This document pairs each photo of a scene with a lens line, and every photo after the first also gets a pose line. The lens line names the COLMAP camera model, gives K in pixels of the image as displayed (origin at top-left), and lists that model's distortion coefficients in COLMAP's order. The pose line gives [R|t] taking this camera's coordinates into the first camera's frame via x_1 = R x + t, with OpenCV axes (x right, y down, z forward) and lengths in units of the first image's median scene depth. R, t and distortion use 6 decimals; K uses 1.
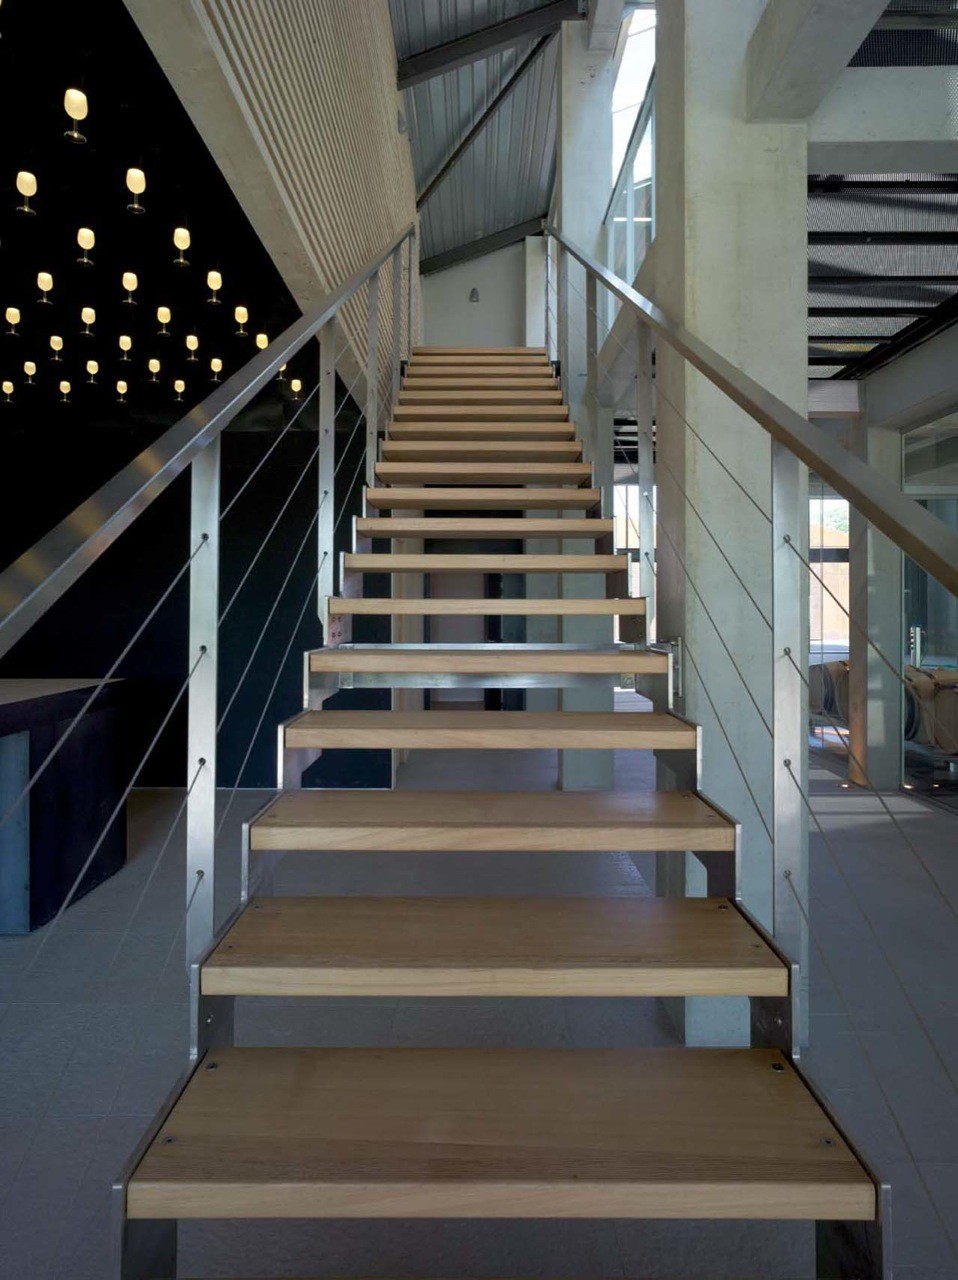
lens RADIAL K [[773.2, 0, 476.8], [0, 773.2, 608.9], [0, 0, 1]] dist [-0.017643, 0.022028]
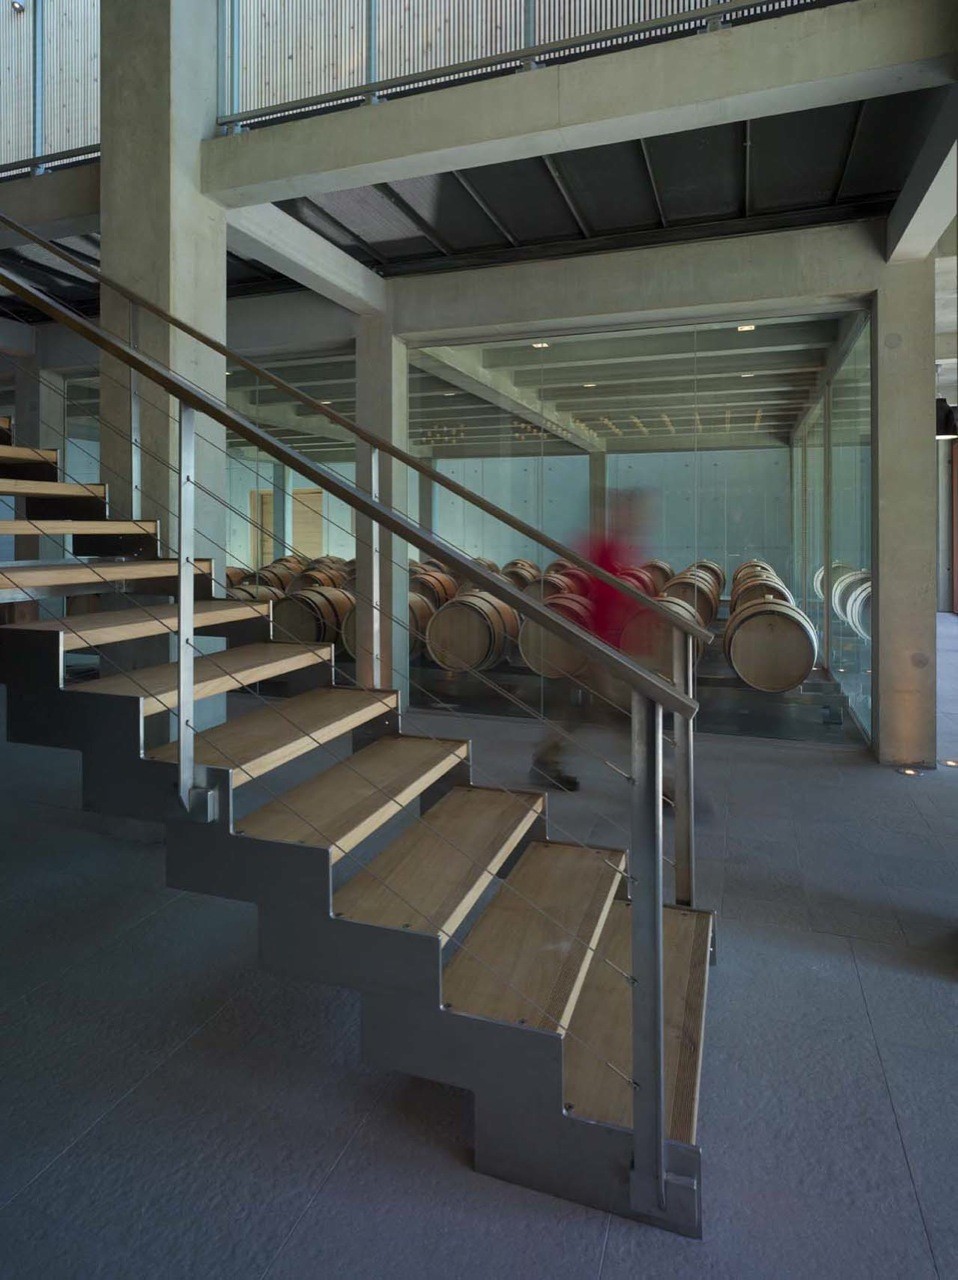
lens RADIAL K [[773.2, 0, 476.8], [0, 773.2, 608.9], [0, 0, 1]] dist [-0.017643, 0.022028]
pose [[0.325320, -0.098066, 0.940505, -0.917671], [-0.001648, 0.994548, 0.104271, -0.003195], [-0.945603, -0.035471, 0.323385, 0.009717]]
